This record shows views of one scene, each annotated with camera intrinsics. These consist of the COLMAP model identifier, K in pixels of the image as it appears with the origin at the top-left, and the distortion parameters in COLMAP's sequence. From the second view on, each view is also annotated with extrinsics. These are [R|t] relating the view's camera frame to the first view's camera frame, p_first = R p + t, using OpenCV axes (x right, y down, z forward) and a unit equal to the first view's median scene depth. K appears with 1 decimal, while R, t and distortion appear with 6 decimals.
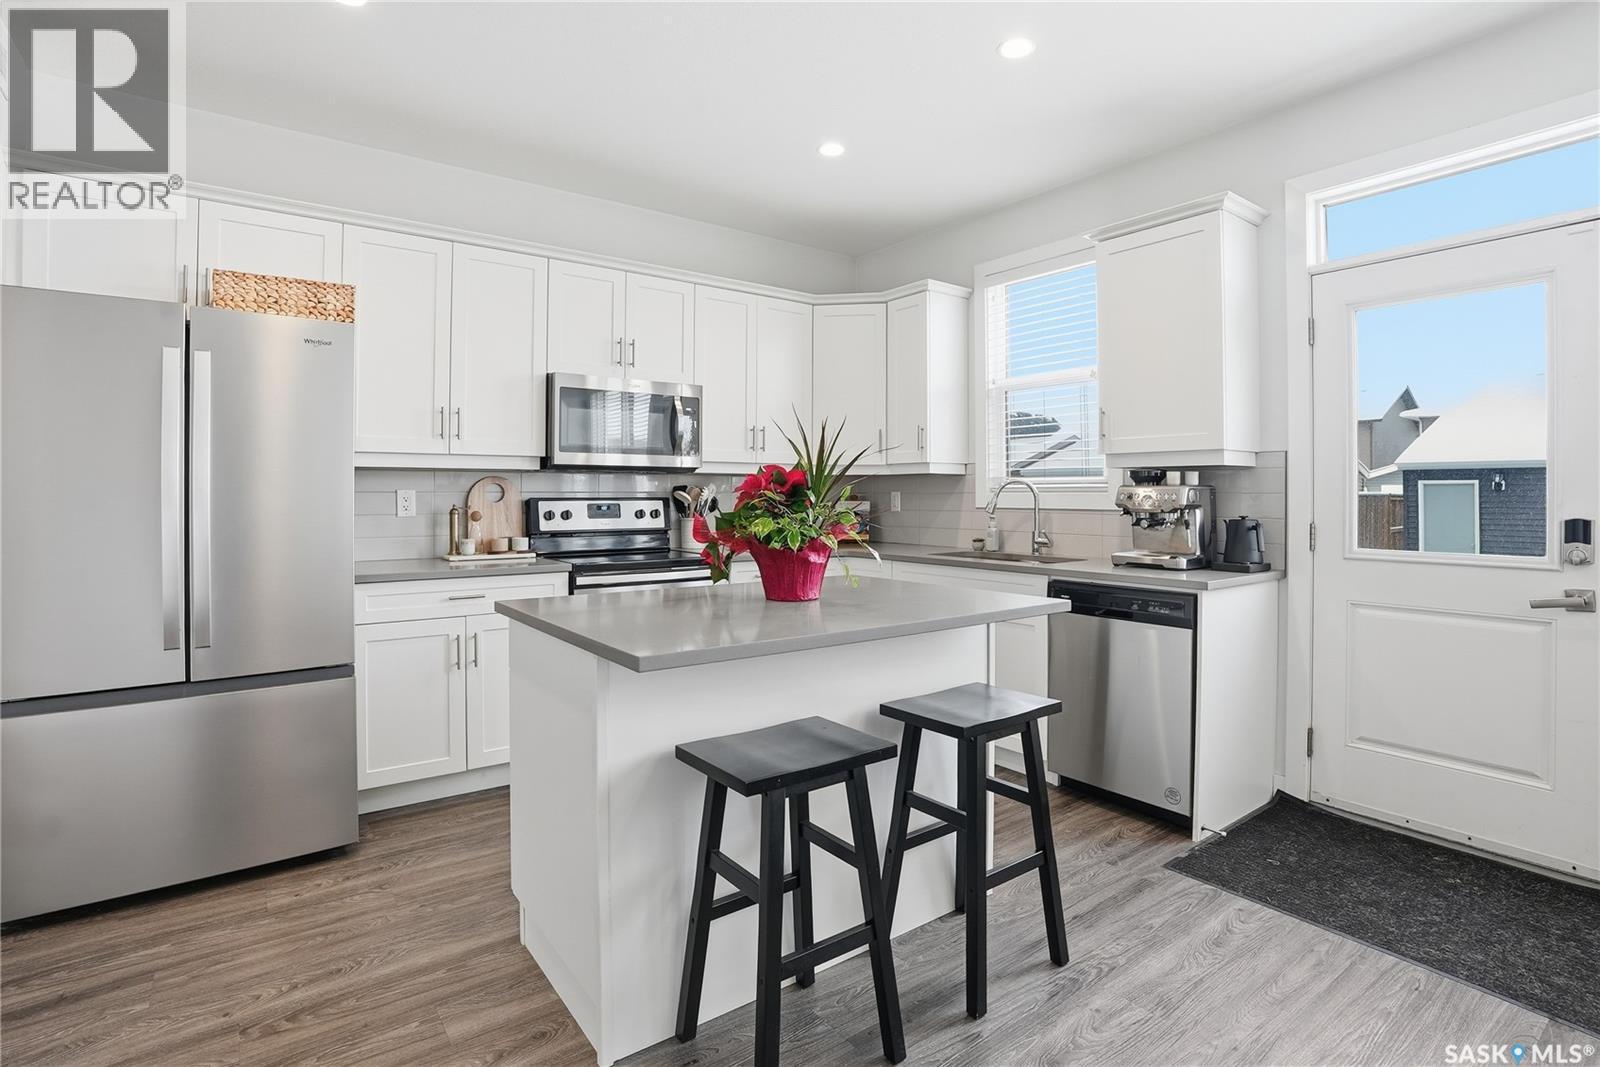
lens RADIAL K [[792.5, 0, 799.8], [0, 792.5, 481.8], [0, 0, 1]] dist [-0.020811, 0.000252]
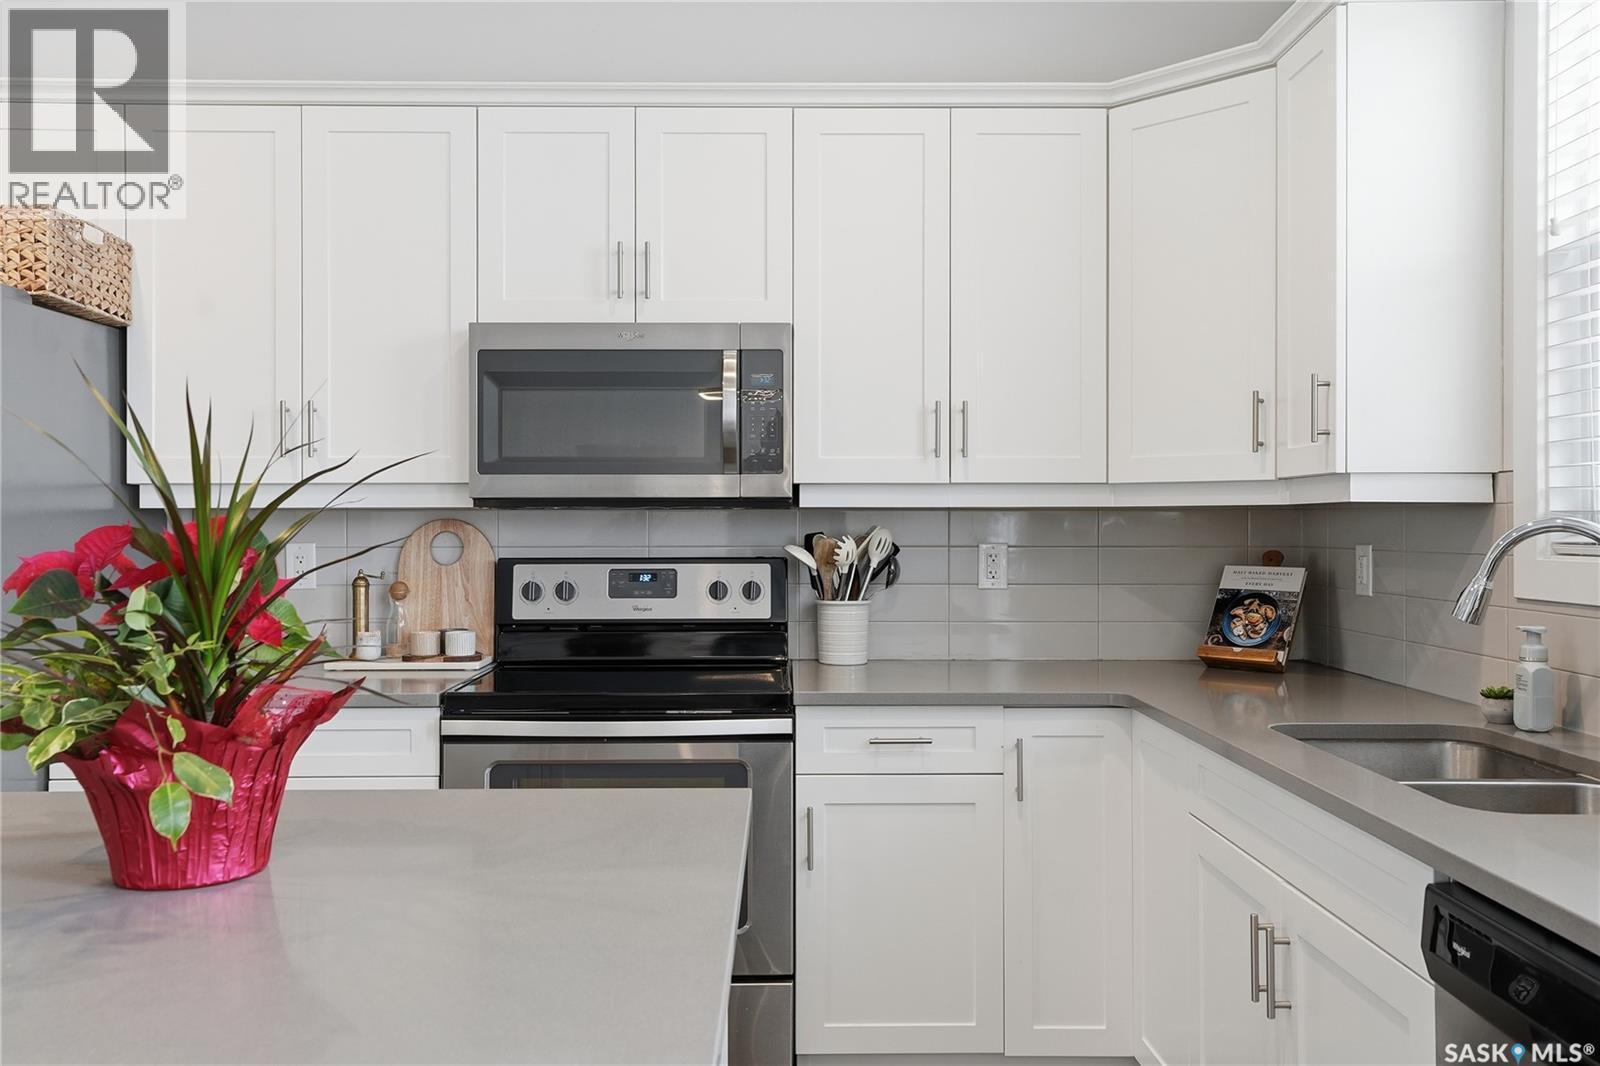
lens RADIAL K [[1284.4, 0, 803.6], [0, 1284.4, 514.6], [0, 0, 1]] dist [0.008542, 0.003310]
pose [[0.810596, -0.004928, -0.585585, 0.322188], [0.011038, 0.999916, 0.006864, -0.012404], [0.585501, -0.012027, 0.810582, 0.380835]]
